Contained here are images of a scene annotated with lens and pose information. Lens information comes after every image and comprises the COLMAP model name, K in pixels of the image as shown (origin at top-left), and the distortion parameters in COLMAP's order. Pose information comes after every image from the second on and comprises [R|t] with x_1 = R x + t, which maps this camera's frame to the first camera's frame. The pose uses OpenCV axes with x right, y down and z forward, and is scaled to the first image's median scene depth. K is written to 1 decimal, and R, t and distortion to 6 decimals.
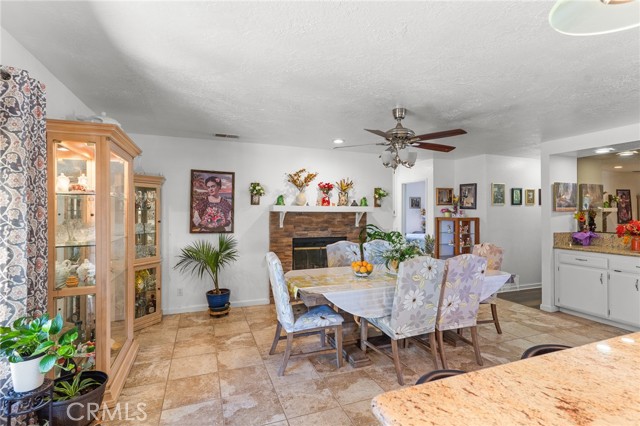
lens RADIAL K [[309.3, 0, 316.5], [0, 309.3, 207.5], [0, 0, 1]] dist [-0.001972, 0.002210]
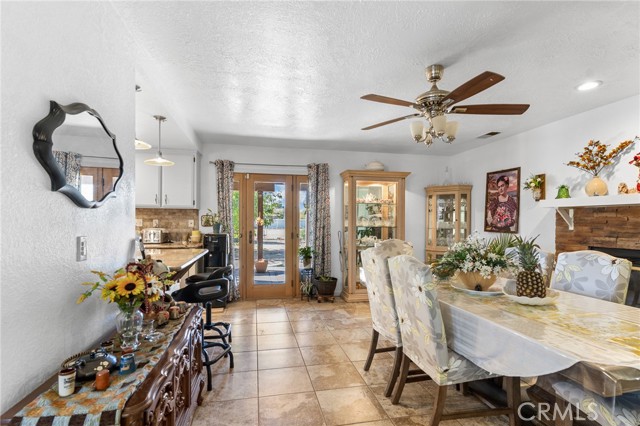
lens RADIAL K [[309.3, 0, 322.3], [0, 309.3, 222.5], [0, 0, 1]] dist [-0.001972, 0.002210]
pose [[-0.147963, -0.003432, -0.988987, 0.734045], [0.006543, 0.999969, -0.004449, 0.050746], [0.988971, -0.007129, -0.147936, 0.569553]]
